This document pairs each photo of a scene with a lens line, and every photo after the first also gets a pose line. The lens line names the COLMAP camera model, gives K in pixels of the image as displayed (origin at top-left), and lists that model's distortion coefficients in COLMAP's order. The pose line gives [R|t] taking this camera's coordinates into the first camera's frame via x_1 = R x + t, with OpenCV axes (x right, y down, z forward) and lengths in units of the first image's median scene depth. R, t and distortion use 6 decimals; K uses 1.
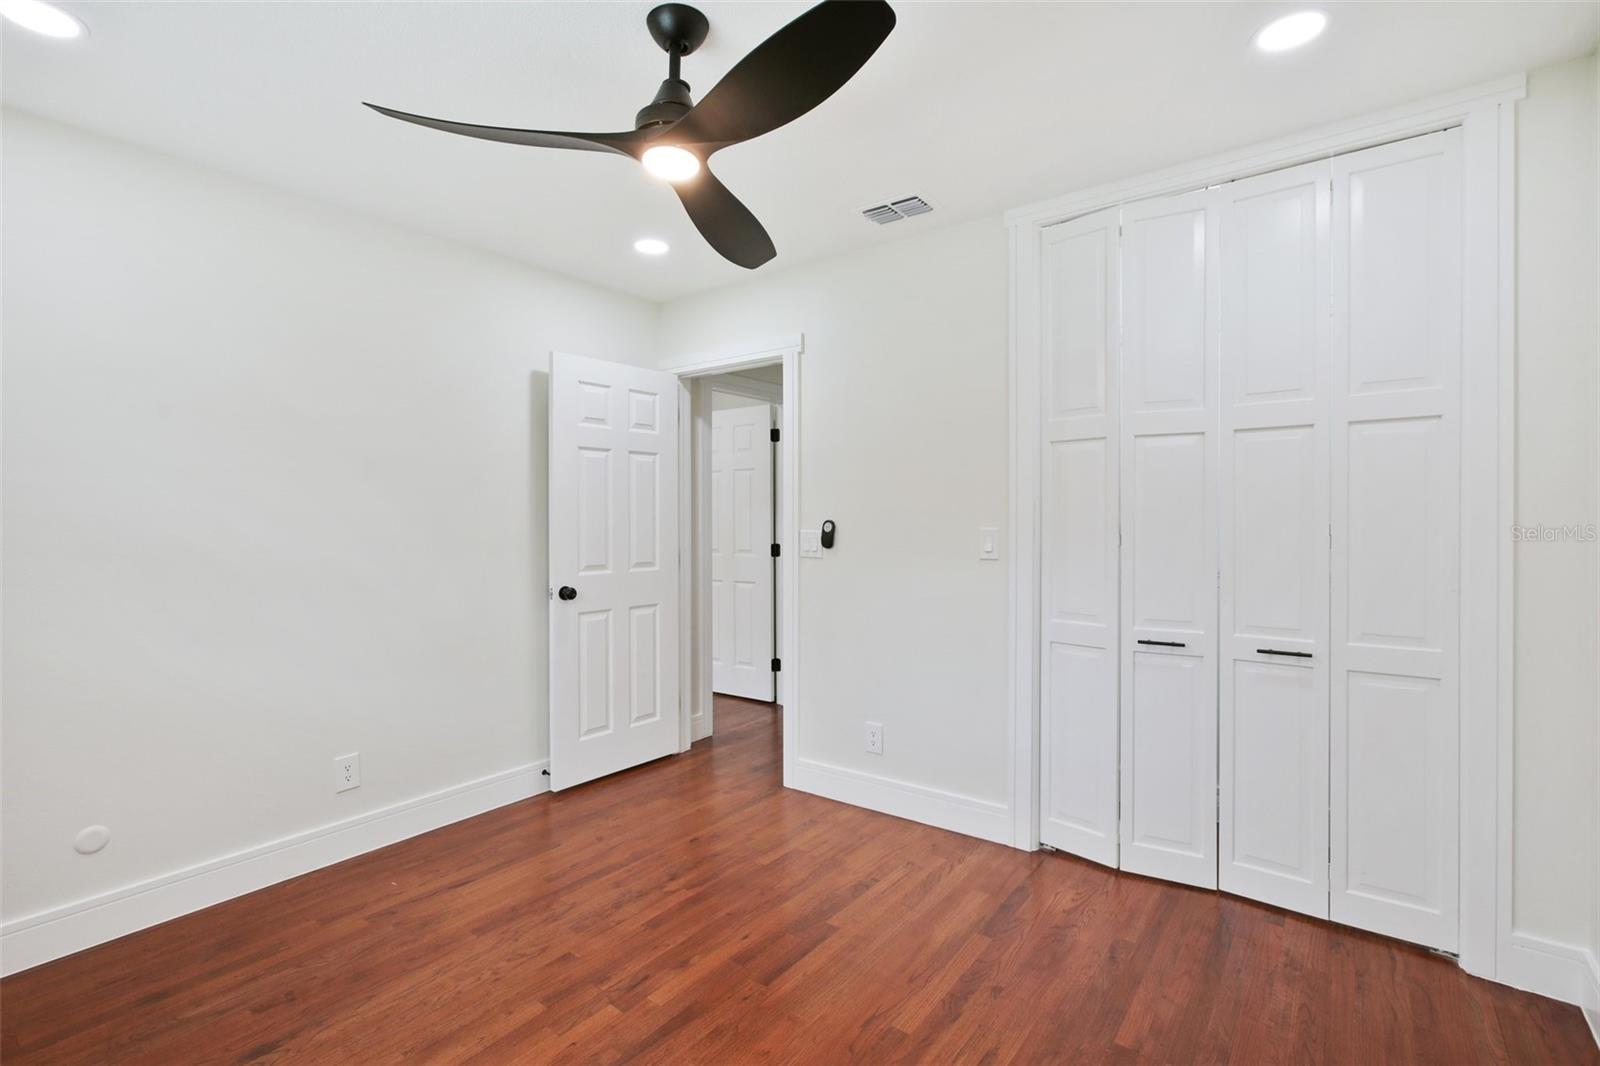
lens RADIAL K [[737.5, 0, 798.8], [0, 737.5, 517.9], [0, 0, 1]] dist [-0.001159, 0.000106]
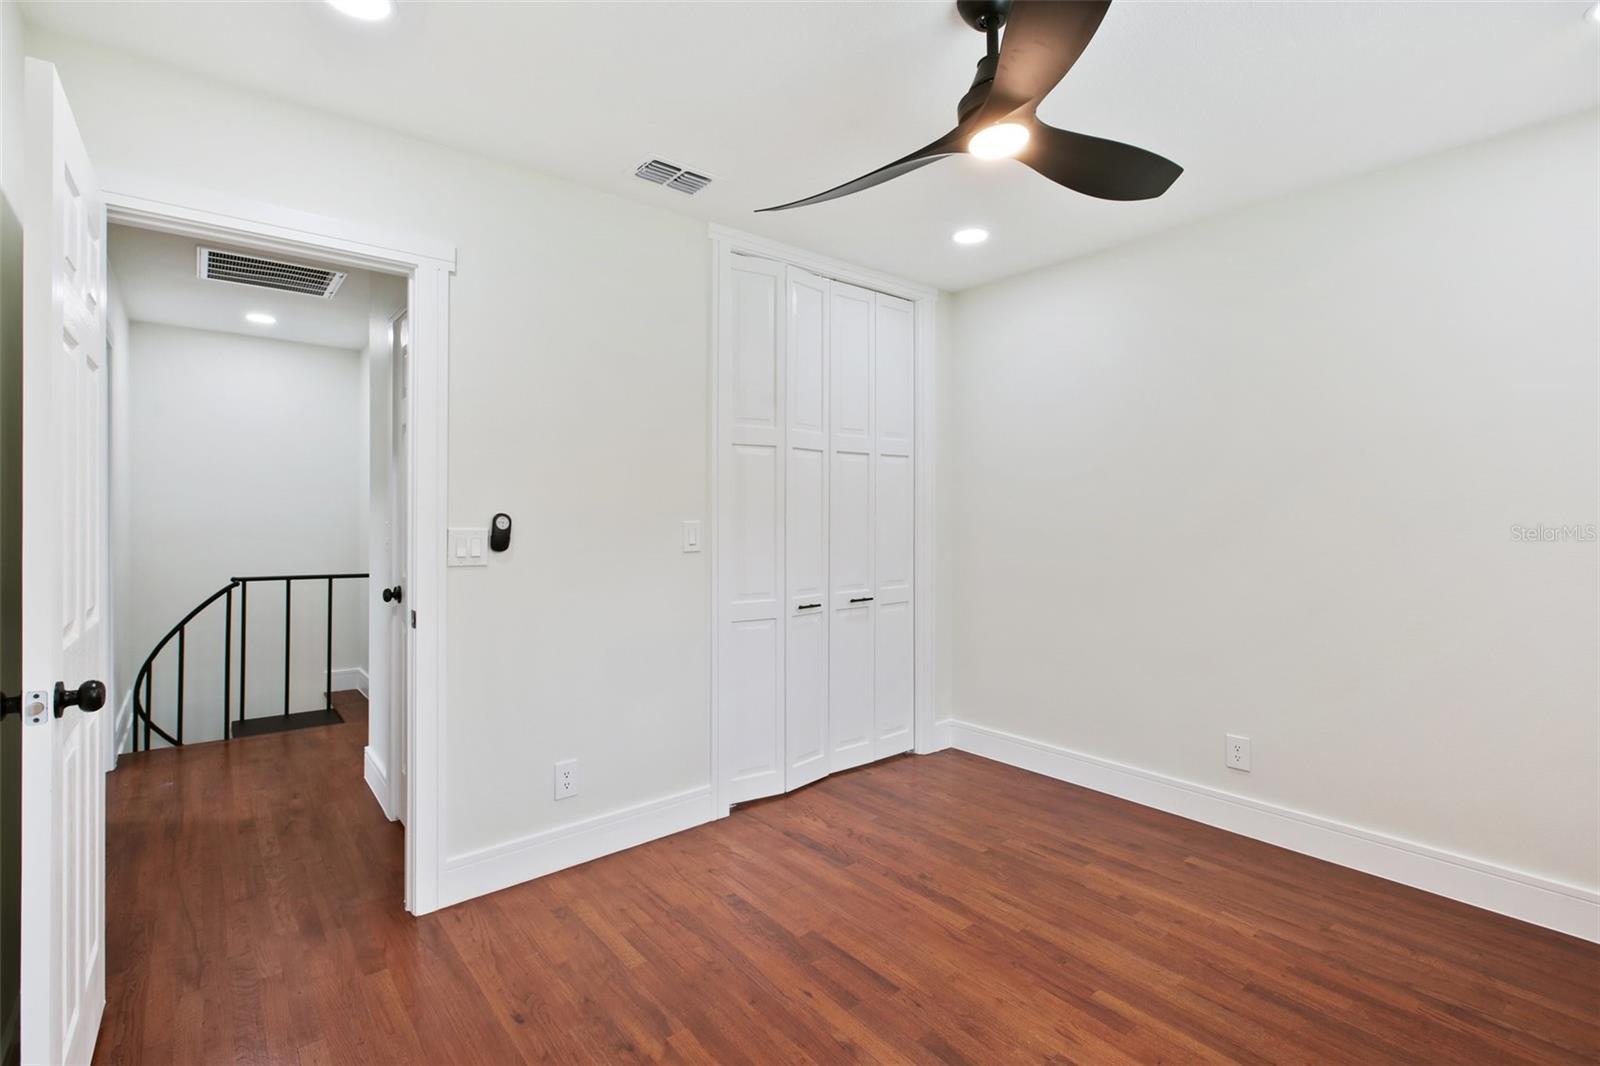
lens RADIAL K [[731.1, 0, 791.9], [0, 731.1, 514.2], [0, 0, 1]] dist [-0.006686, 0.000217]
pose [[0.234257, 0.005881, 0.972157, -0.795036], [0.004310, 0.999966, -0.007088, 0.013534], [-0.972165, 0.005851, 0.234224, 0.715151]]
